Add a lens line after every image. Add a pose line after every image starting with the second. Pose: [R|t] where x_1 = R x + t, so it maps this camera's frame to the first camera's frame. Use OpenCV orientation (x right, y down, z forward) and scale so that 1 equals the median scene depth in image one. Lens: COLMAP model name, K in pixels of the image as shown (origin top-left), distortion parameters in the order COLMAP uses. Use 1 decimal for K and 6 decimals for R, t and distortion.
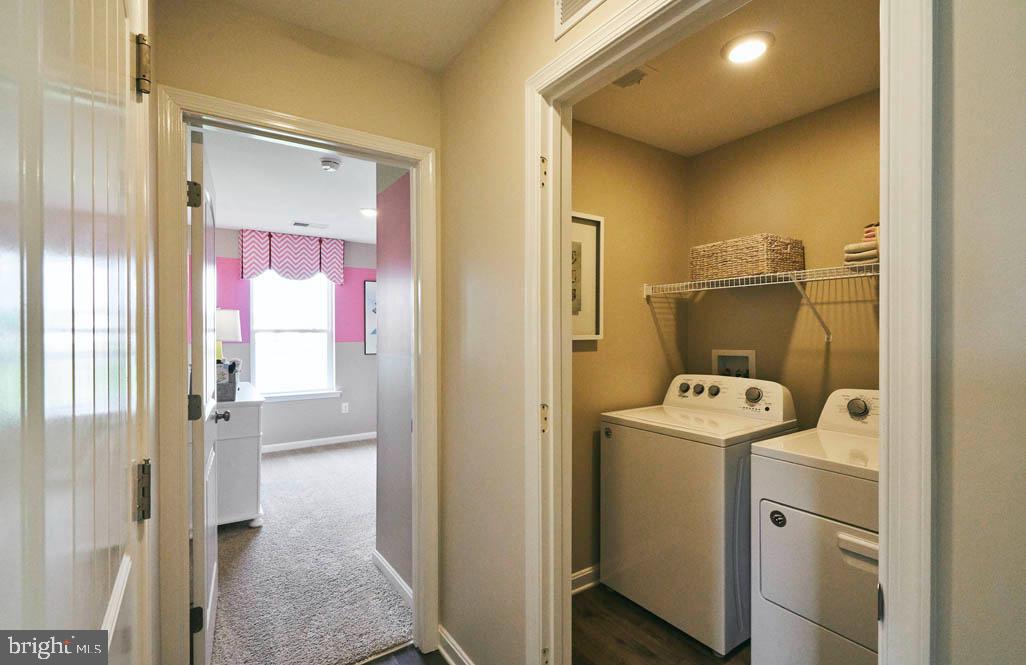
lens RADIAL K [[456.1, 0, 511.0], [0, 456.1, 336.3], [0, 0, 1]] dist [-0.000579, -0.000121]
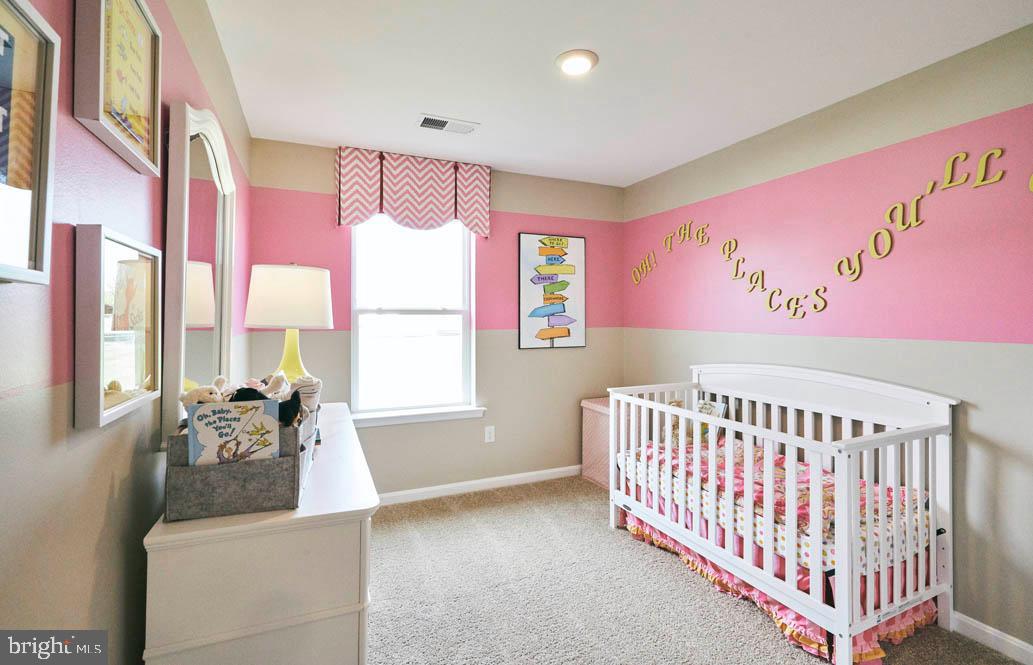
lens RADIAL K [[459.2, 0, 516.9], [0, 459.2, 322.3], [0, 0, 1]] dist [-0.000579, -0.000121]
pose [[0.983060, 0.003885, -0.183245, -0.232115], [-0.003879, 0.999992, 0.000388, 0.002411], [0.183245, 0.000330, 0.983067, 0.419964]]
